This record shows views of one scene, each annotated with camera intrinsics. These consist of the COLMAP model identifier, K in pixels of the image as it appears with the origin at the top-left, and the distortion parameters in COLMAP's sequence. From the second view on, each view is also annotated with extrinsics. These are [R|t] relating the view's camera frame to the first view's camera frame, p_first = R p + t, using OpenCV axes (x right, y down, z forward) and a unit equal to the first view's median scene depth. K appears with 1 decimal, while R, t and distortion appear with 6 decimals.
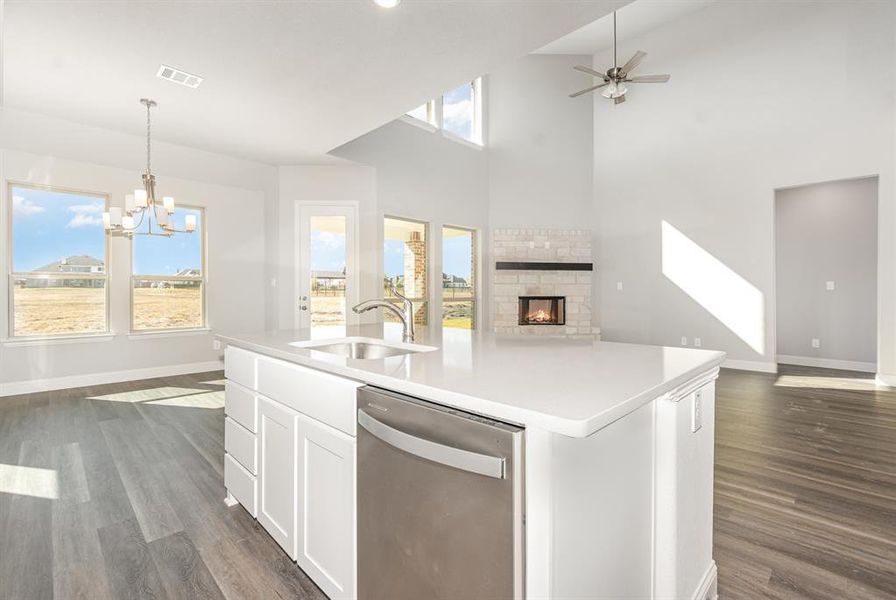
lens RADIAL K [[406.0, 0, 470.0], [0, 406.0, 292.6], [0, 0, 1]] dist [0.002273, 0.000167]
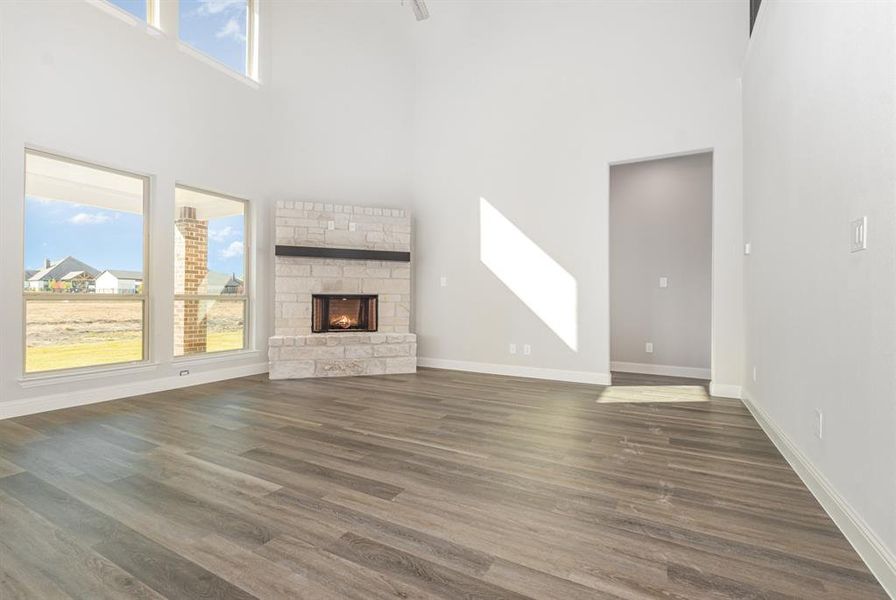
lens RADIAL K [[408.6, 0, 452.4], [0, 408.6, 301.4], [0, 0, 1]] dist [0.000406, 0.000268]
pose [[0.964827, 0.003495, 0.262863, 0.170105], [-0.004295, 0.999988, 0.002470, 0.019849], [-0.262851, -0.003512, 0.964830, 0.213661]]
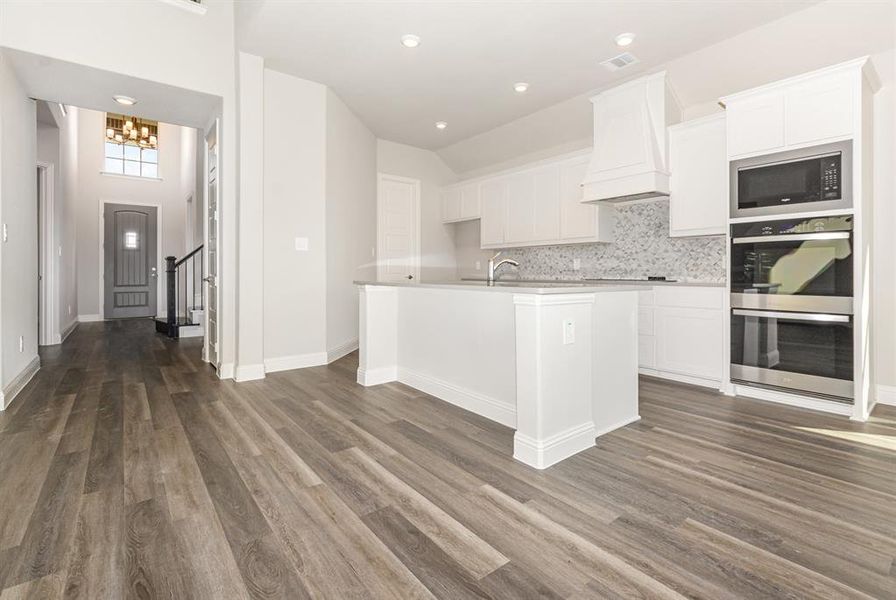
lens RADIAL K [[415.7, 0, 452.1], [0, 415.7, 272.1], [0, 0, 1]] dist [0.002113, 0.000445]
pose [[-0.990809, -0.003878, 0.135214, -0.075340], [-0.003962, 0.999992, -0.000355, 0.019784], [-0.135212, -0.000888, -0.990816, 0.669663]]
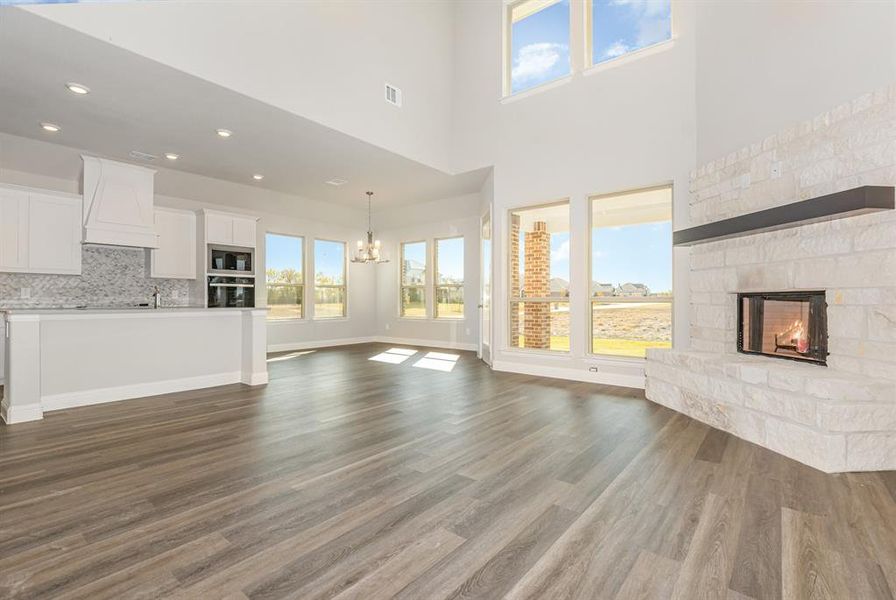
lens RADIAL K [[408.6, 0, 452.4], [0, 408.6, 301.4], [0, 0, 1]] dist [0.000406, 0.000268]
pose [[0.078701, 0.000305, -0.996898, 0.588732], [-0.000856, 1.000000, 0.000238, 0.019854], [0.996898, 0.000835, 0.078702, 0.629697]]
